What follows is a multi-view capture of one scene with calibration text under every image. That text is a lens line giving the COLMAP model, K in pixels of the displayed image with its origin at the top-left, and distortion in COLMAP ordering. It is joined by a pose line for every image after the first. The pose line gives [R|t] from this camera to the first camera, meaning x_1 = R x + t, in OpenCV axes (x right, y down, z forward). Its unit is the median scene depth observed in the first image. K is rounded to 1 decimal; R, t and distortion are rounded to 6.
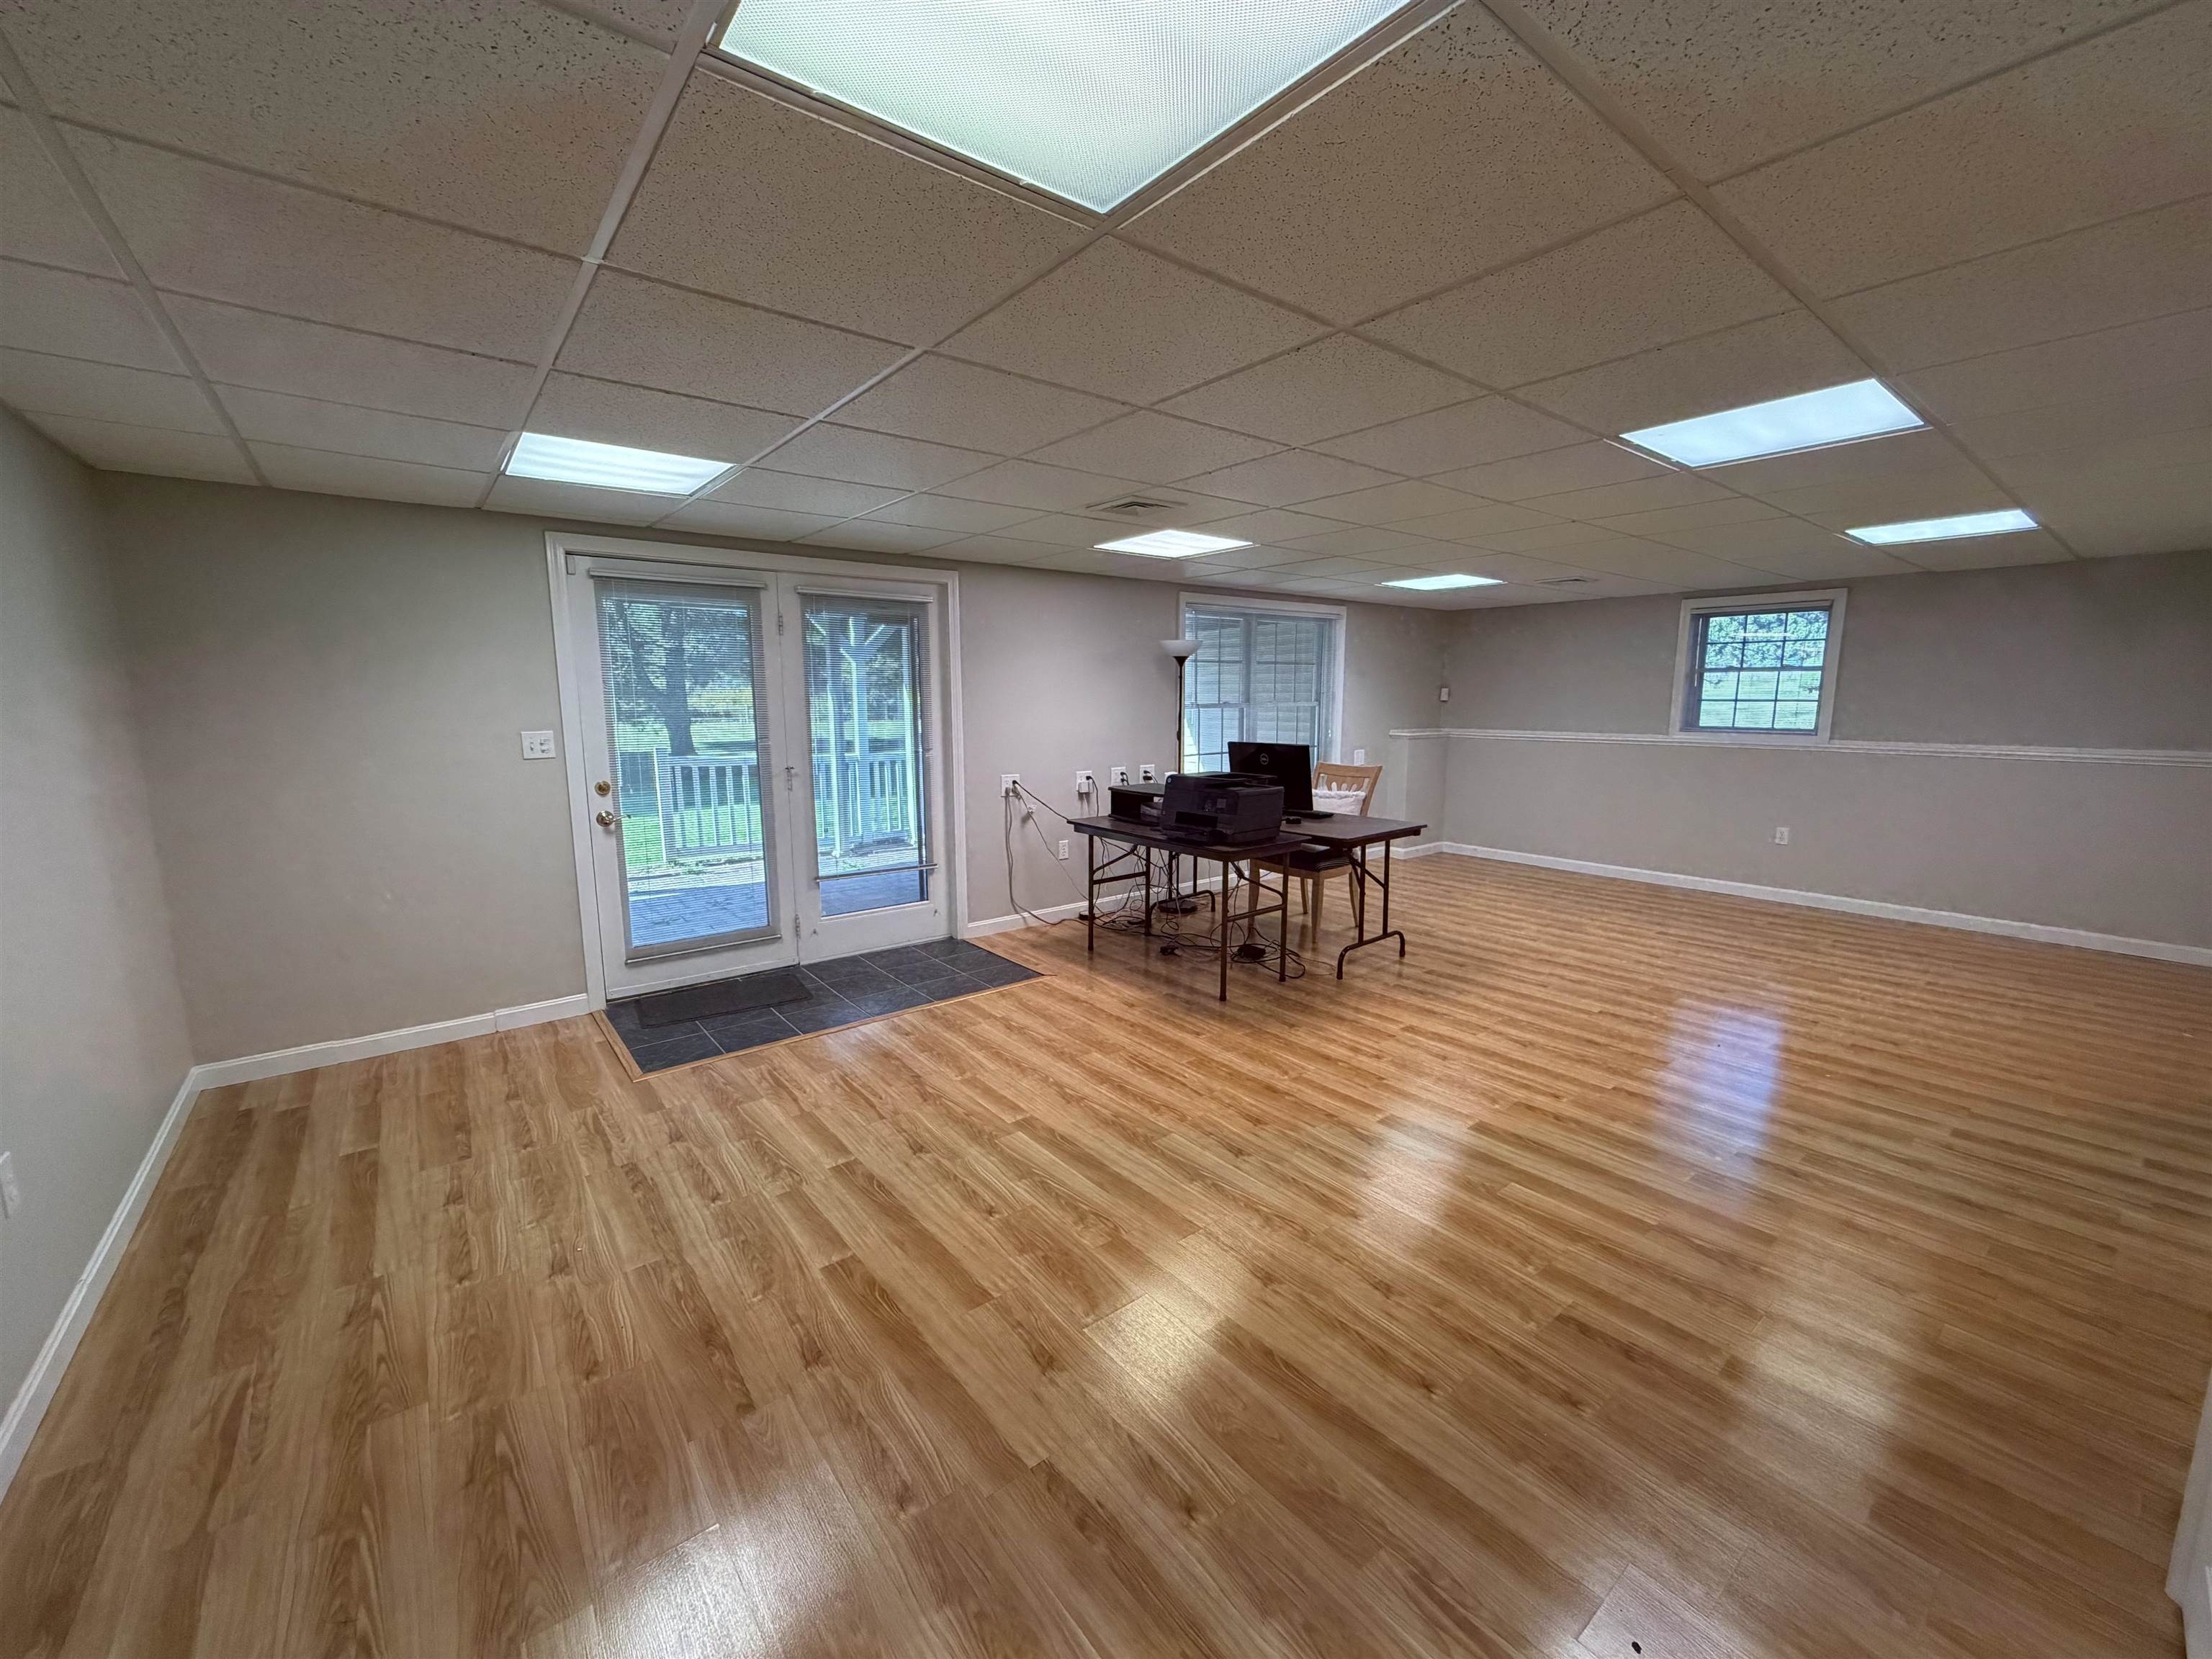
lens RADIAL K [[884.6, 0, 1108.5], [0, 884.6, 831.9], [0, 0, 1]] dist [0.002440, 0.000072]
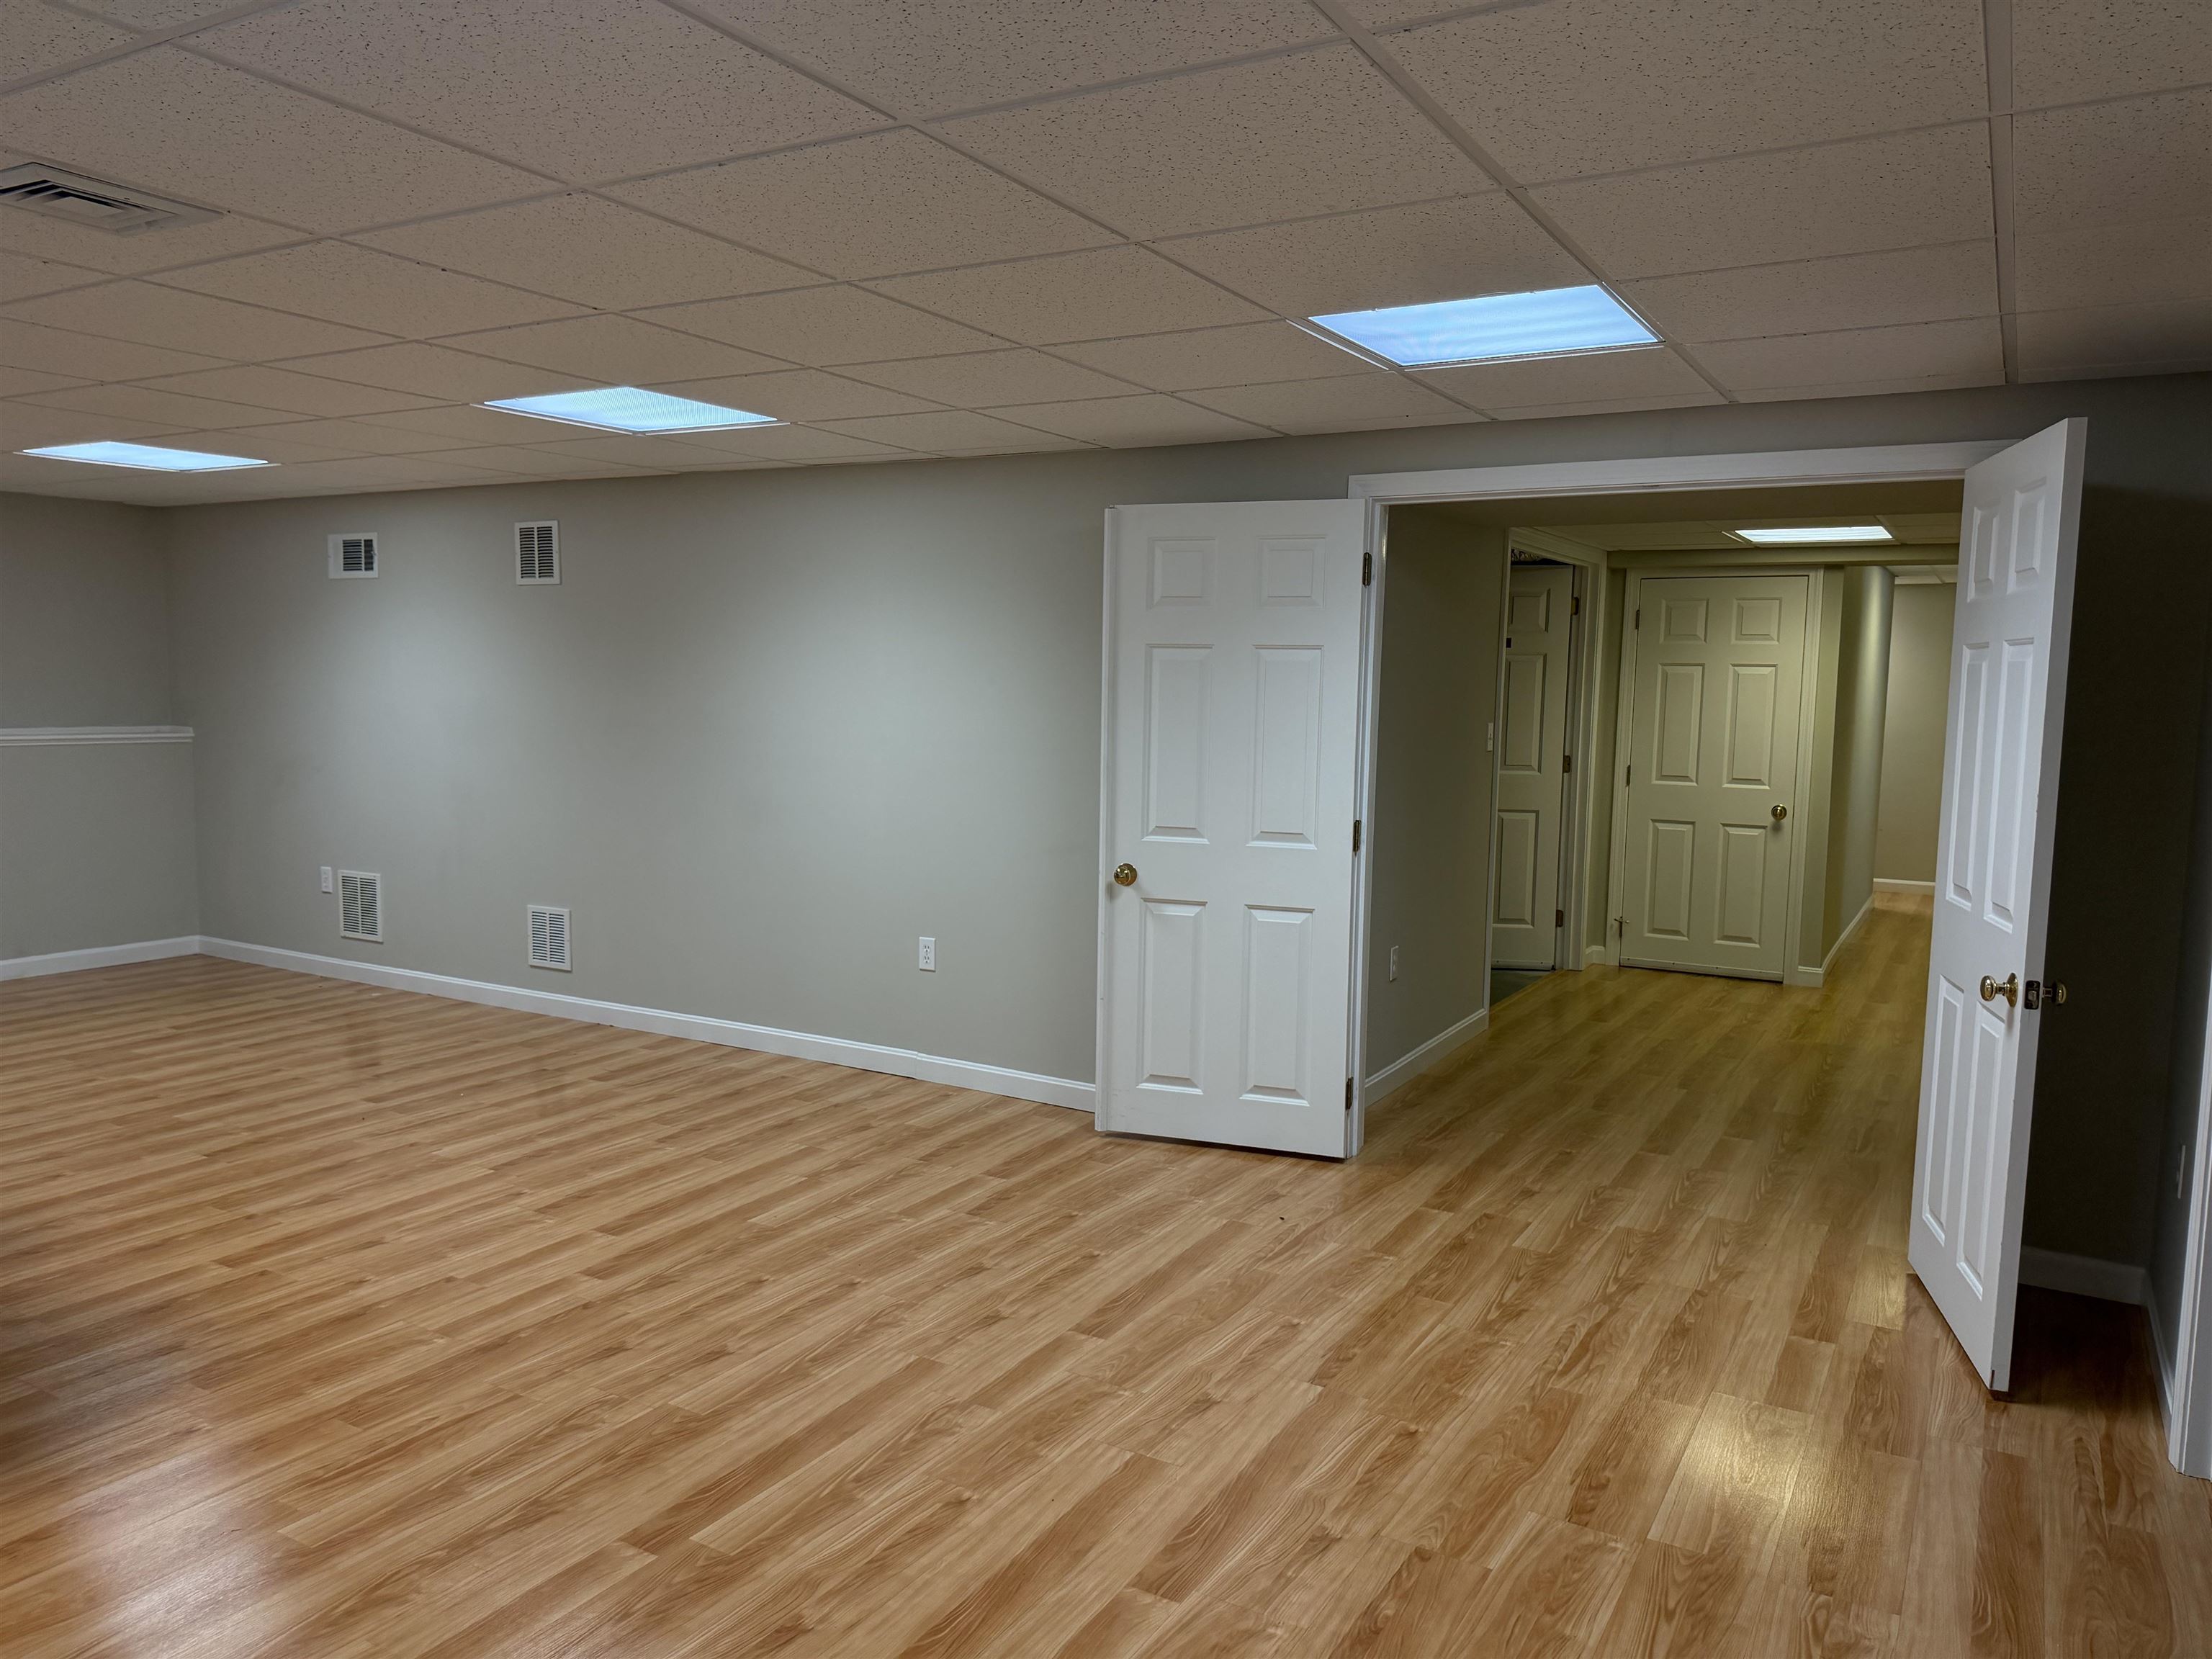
lens RADIAL K [[1576.8, 0, 1107.4], [0, 1576.8, 833.4], [0, 0, 1]] dist [-0.005545, -0.002362]
pose [[-0.369503, -0.096913, 0.924162, -0.904286], [0.128576, 0.979647, 0.154140, -0.148728], [-0.920291, 0.175780, -0.349522, 0.950090]]
